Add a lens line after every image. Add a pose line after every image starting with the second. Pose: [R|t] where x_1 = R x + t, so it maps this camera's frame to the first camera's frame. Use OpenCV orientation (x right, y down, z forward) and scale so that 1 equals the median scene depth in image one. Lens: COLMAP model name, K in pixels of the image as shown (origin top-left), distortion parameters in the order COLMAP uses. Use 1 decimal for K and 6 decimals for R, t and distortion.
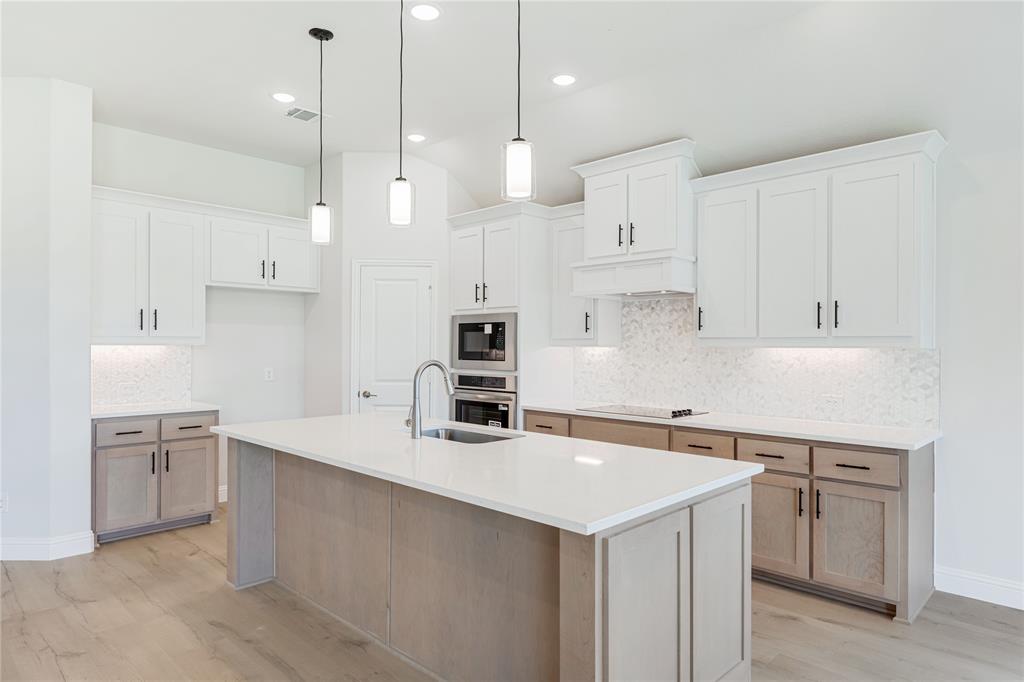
lens RADIAL K [[616.2, 0, 491.6], [0, 616.2, 345.0], [0, 0, 1]] dist [0.000539, 0.001303]
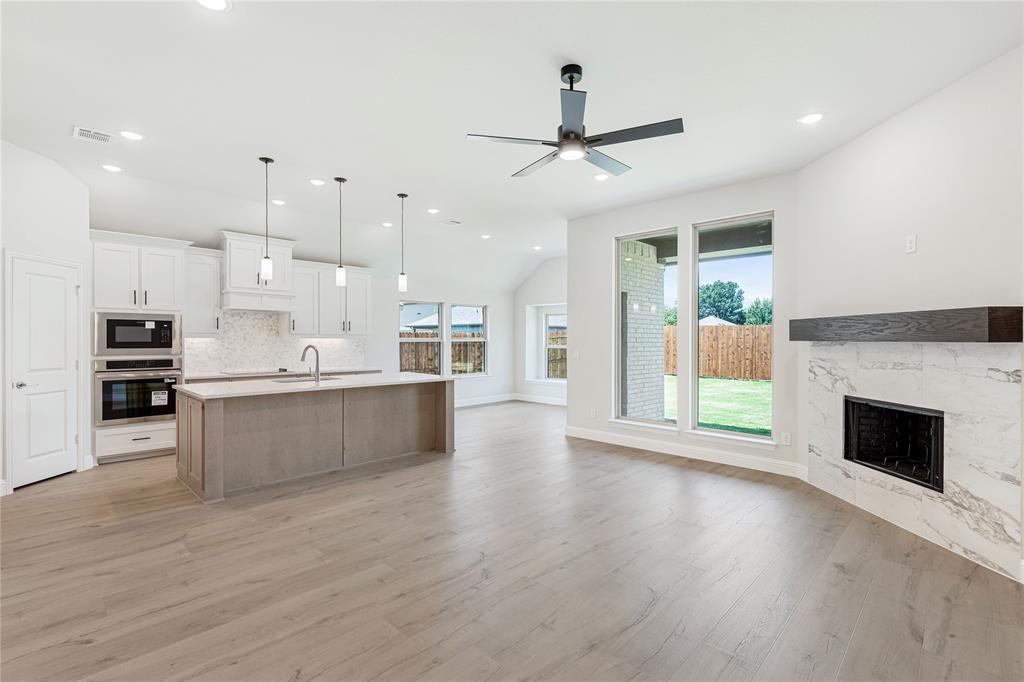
lens RADIAL K [[468.2, 0, 524.9], [0, 468.2, 334.5], [0, 0, 1]] dist [-0.000313, 0.000078]
pose [[-0.038729, 0.005389, 0.999235, -1.126487], [-0.005392, 0.999970, -0.005602, -0.003690], [-0.999235, -0.005605, -0.038699, 0.219886]]
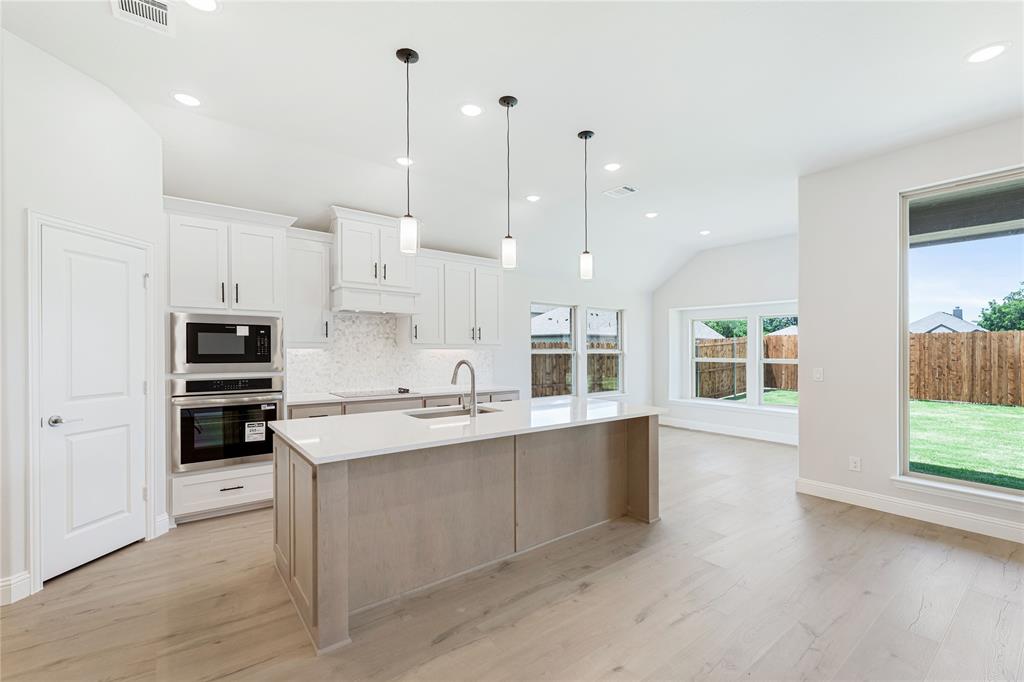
lens RADIAL K [[442.4, 0, 524.0], [0, 442.4, 348.5], [0, 0, 1]] dist [0.000618, 0.000006]
pose [[0.104195, -0.002508, 0.994554, -0.698371], [-0.006238, 0.999976, 0.003175, -0.002910], [-0.994537, -0.006535, 0.104176, 0.499114]]
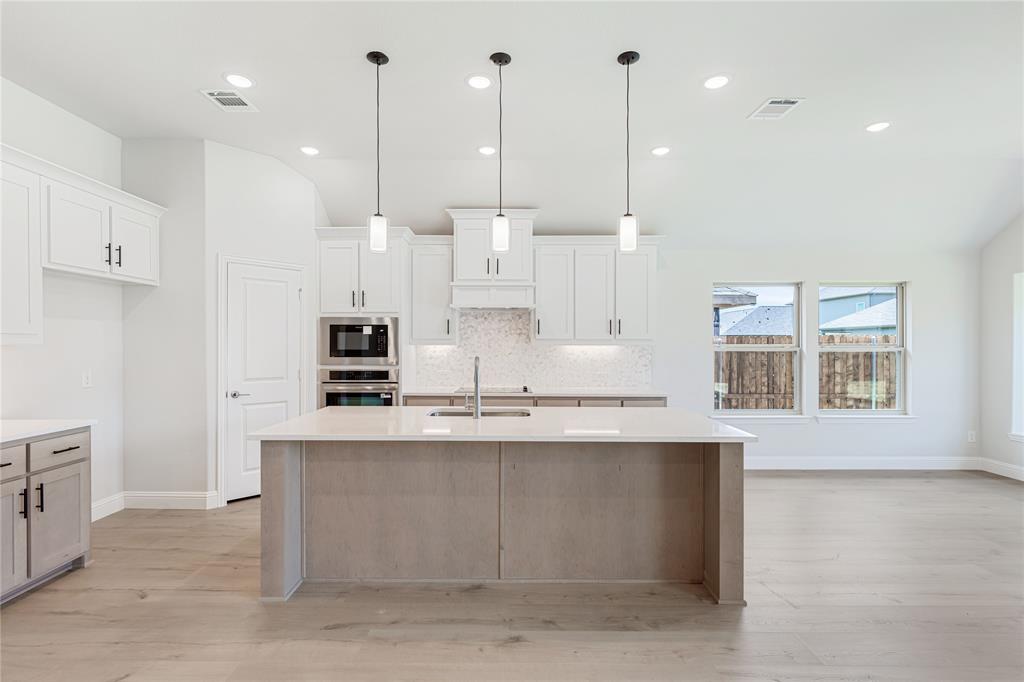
lens RADIAL K [[490.7, 0, 509.0], [0, 490.7, 347.9], [0, 0, 1]] dist [-0.001258, 0.000039]
pose [[0.706930, -0.007324, 0.707245, -0.499312], [-0.000025, 0.999946, 0.010380, -0.002038], [-0.707283, -0.007356, 0.706892, 0.154849]]
